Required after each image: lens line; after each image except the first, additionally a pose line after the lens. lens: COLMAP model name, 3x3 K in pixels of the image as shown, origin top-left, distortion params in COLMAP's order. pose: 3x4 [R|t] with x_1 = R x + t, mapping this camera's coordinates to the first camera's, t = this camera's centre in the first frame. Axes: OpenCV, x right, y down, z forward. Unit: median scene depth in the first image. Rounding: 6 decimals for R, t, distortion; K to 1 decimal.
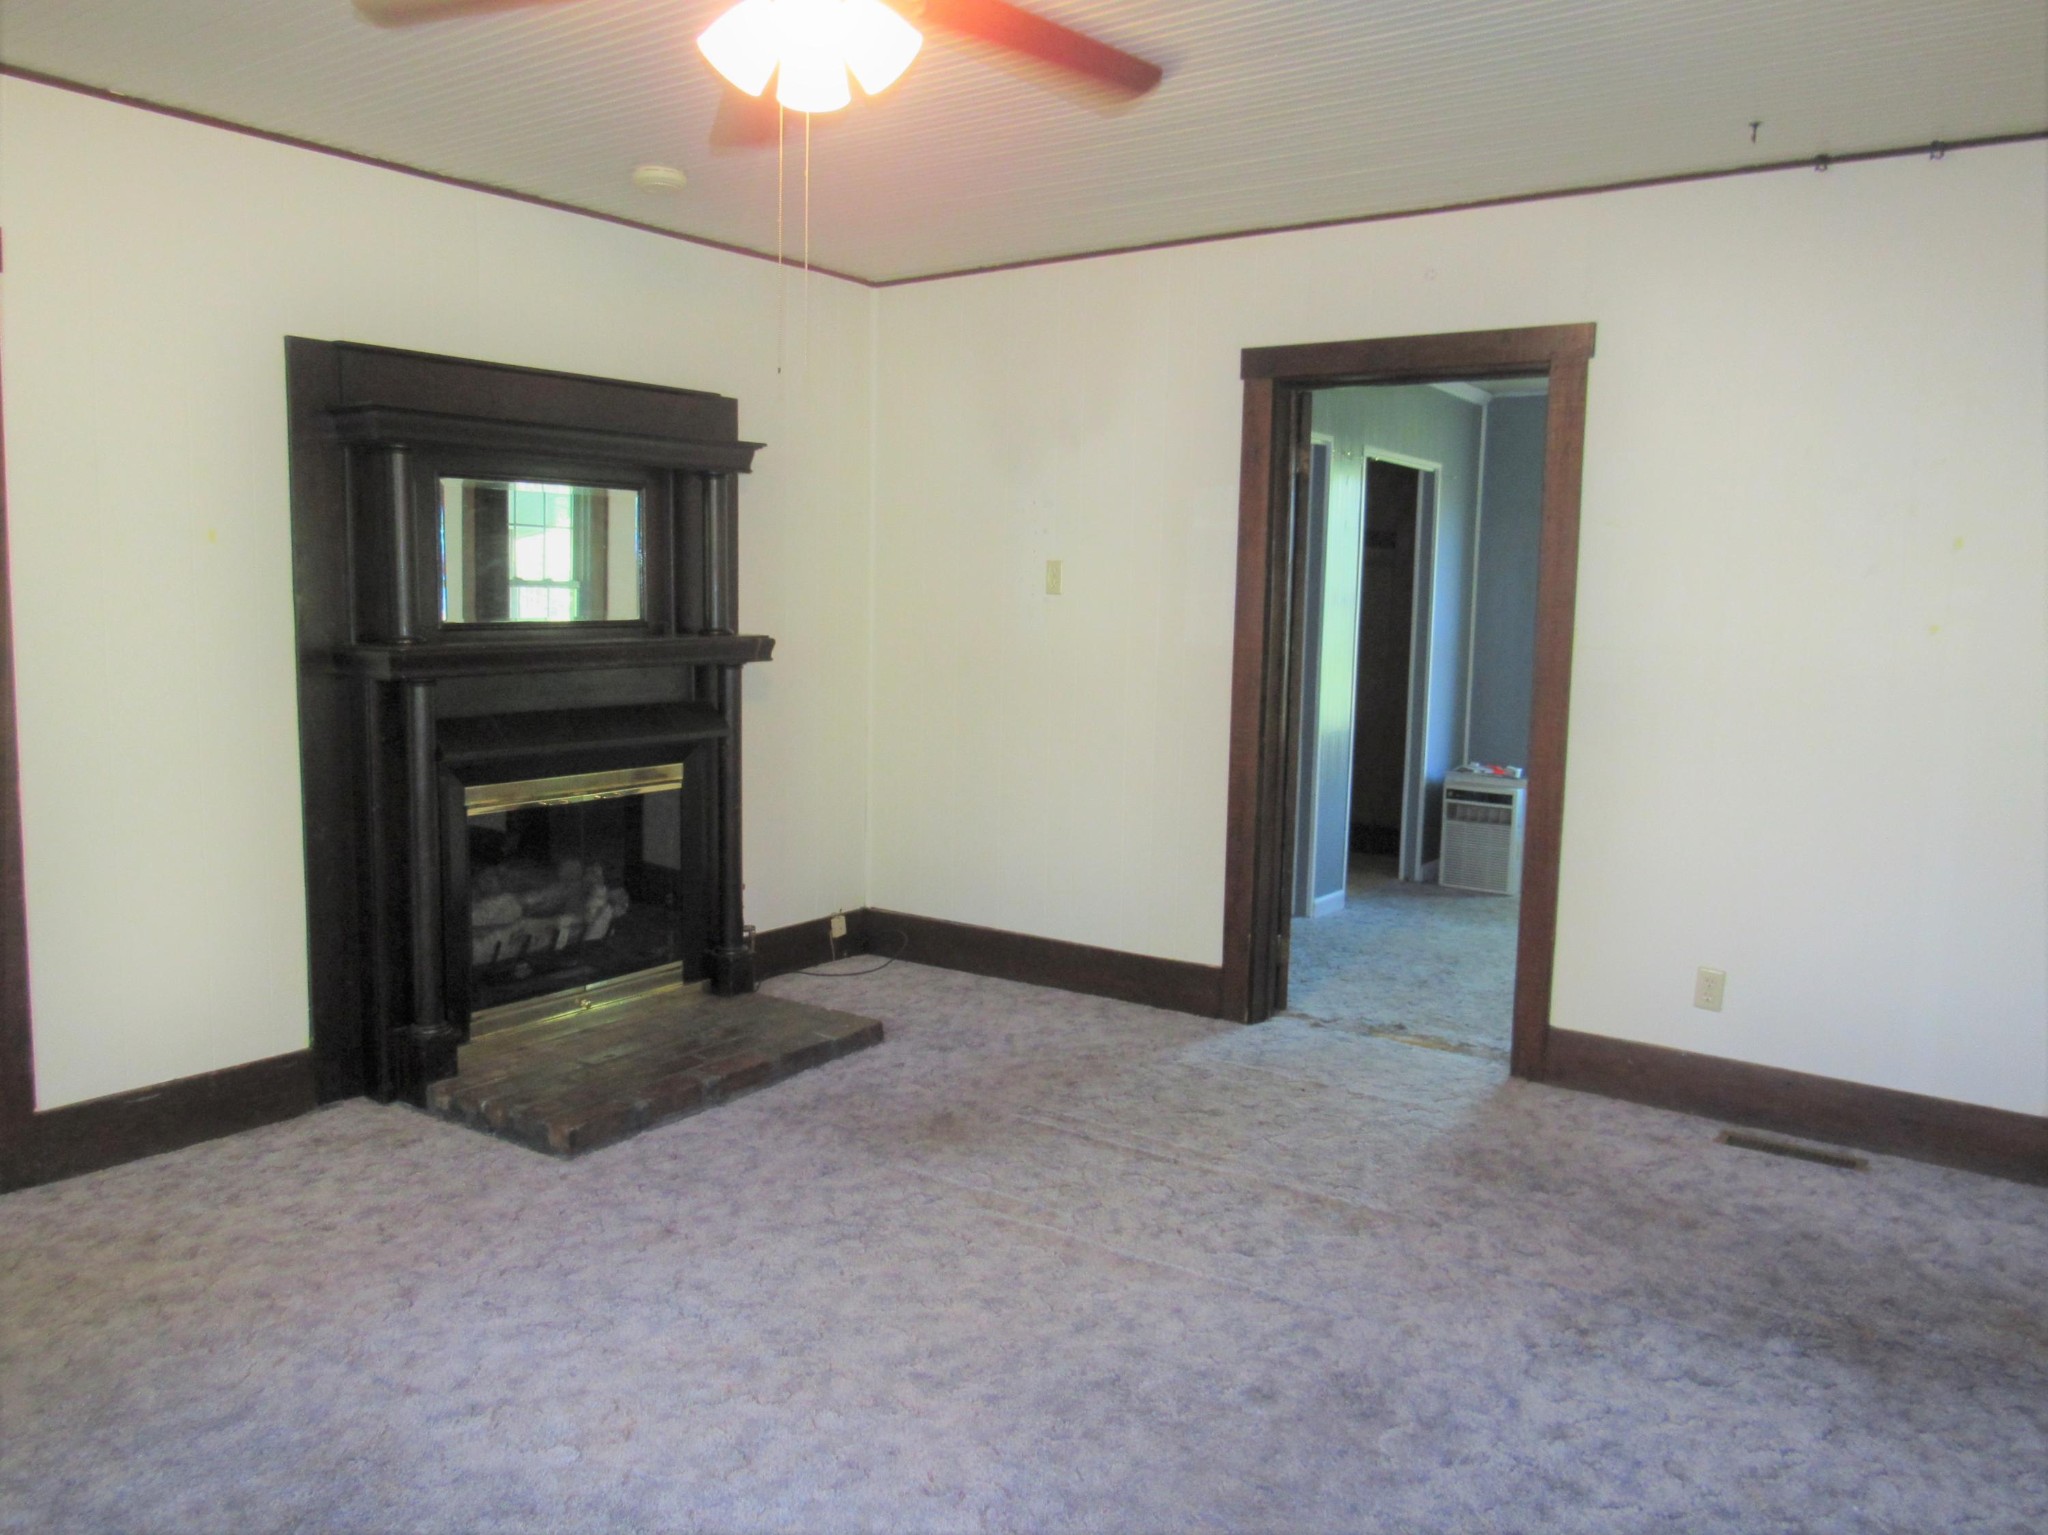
lens RADIAL K [[1530.4, 0, 952.0], [0, 1530.4, 769.8], [0, 0, 1]] dist [-0.018188, 0.000921]
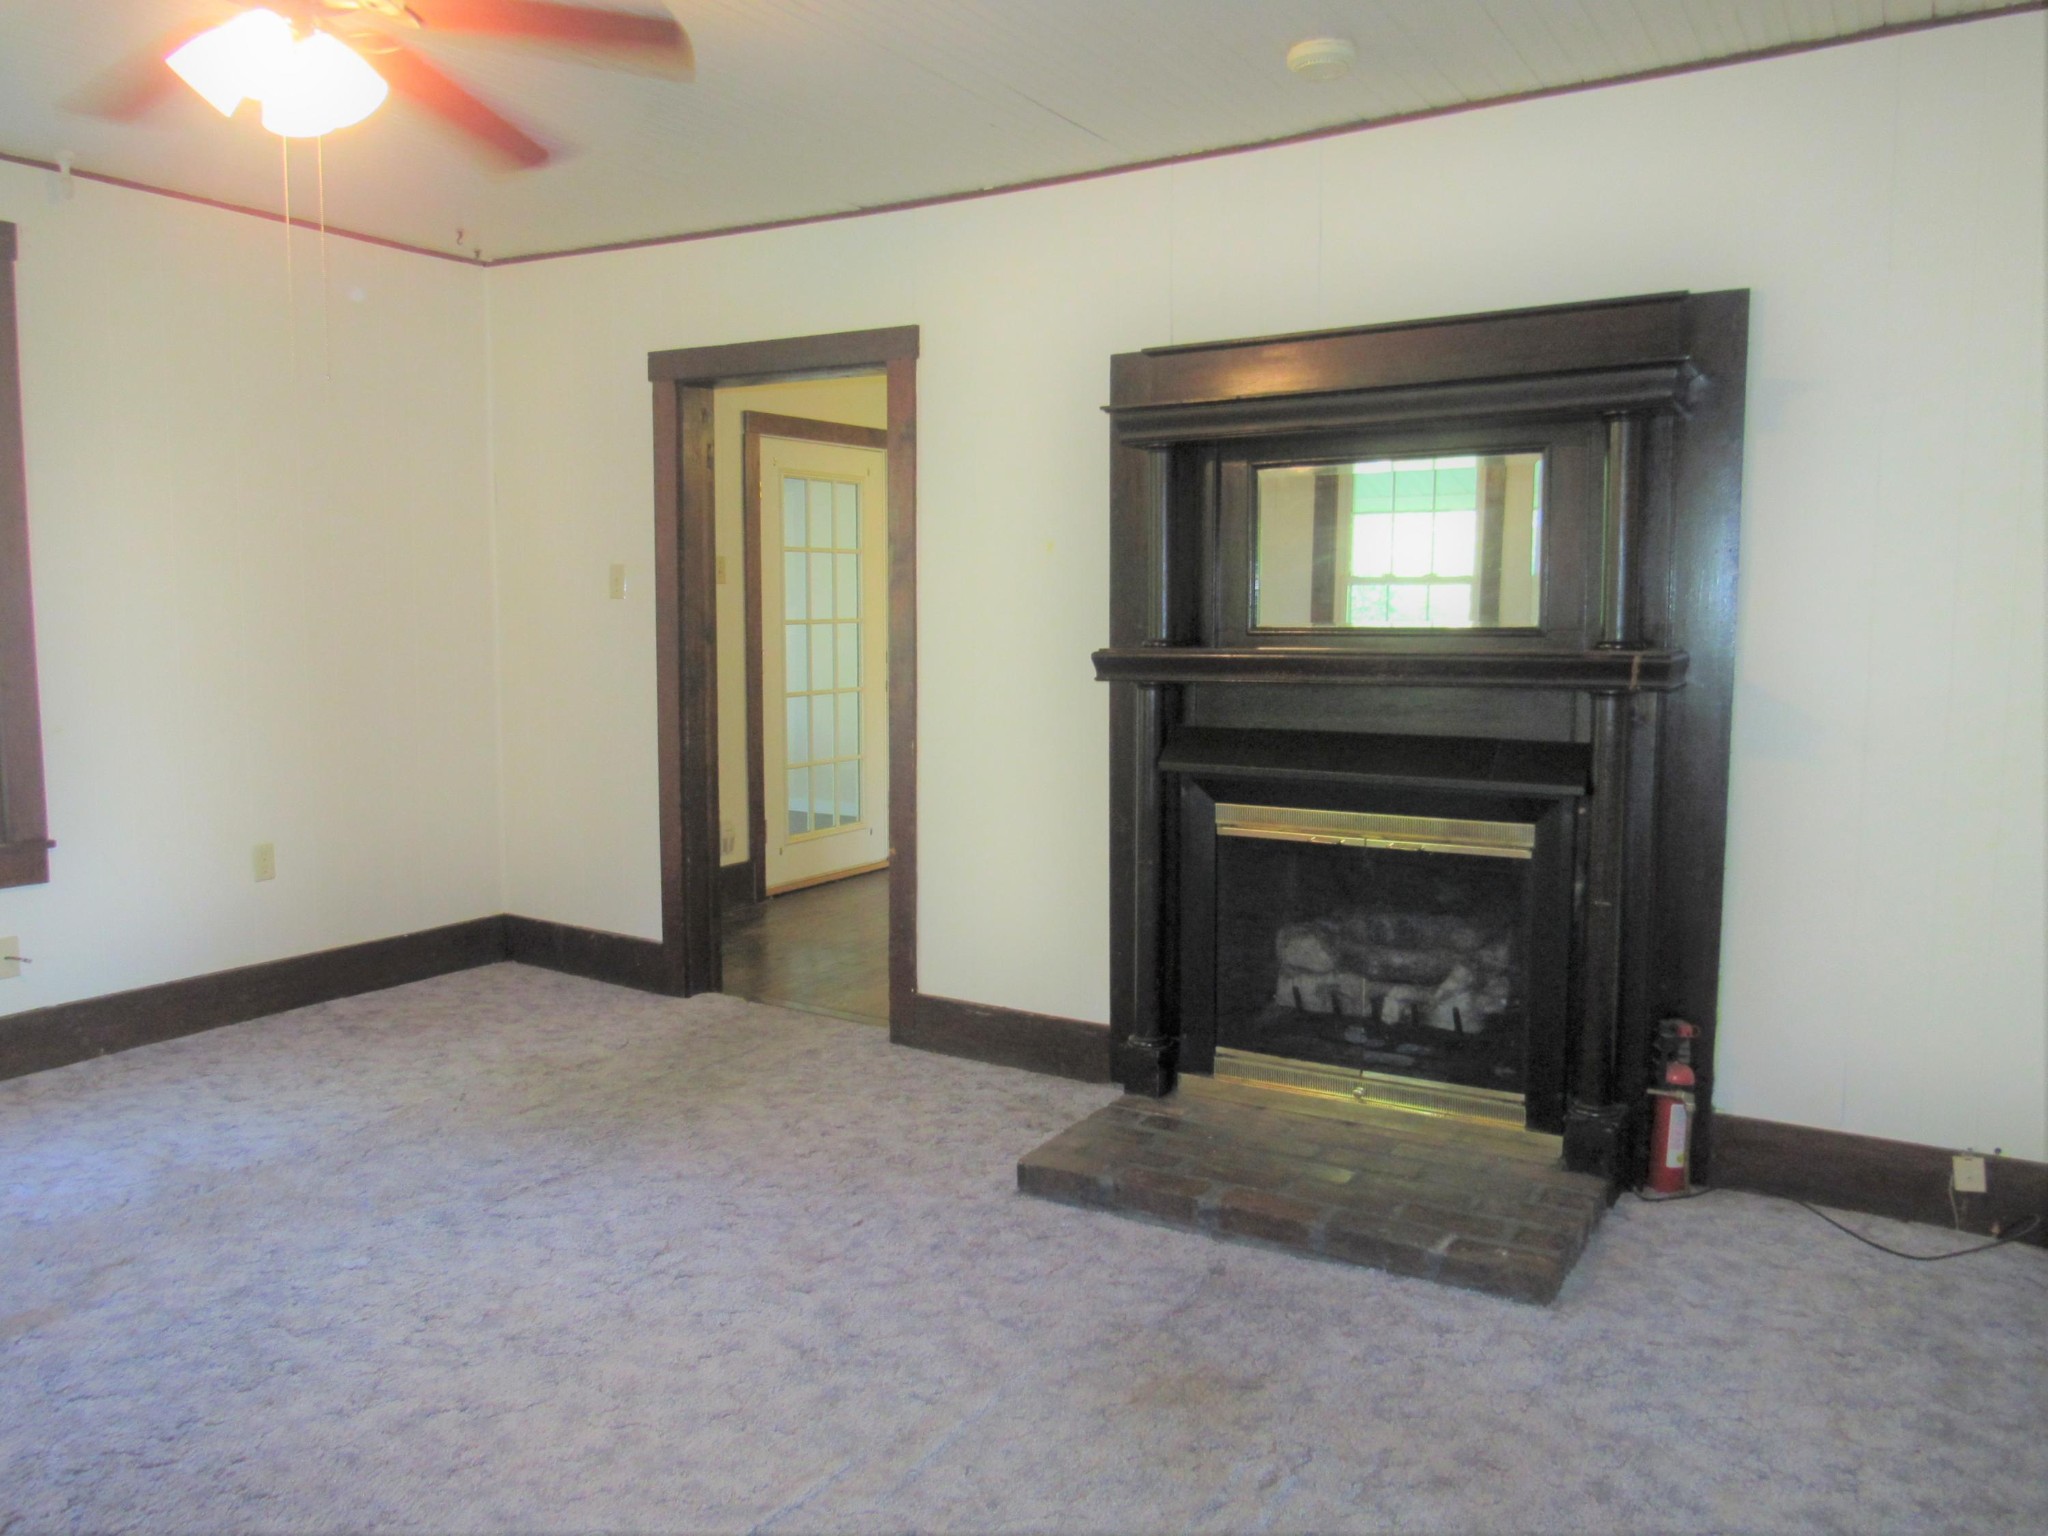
lens RADIAL K [[1472.0, 0, 1003.7], [0, 1472.0, 769.1], [0, 0, 1]] dist [-0.005787, -0.001920]
pose [[0.094027, 0.092273, -0.991284, 0.595224], [-0.107115, 0.990853, 0.082073, -0.073933], [0.989790, 0.098465, 0.103051, 0.831614]]
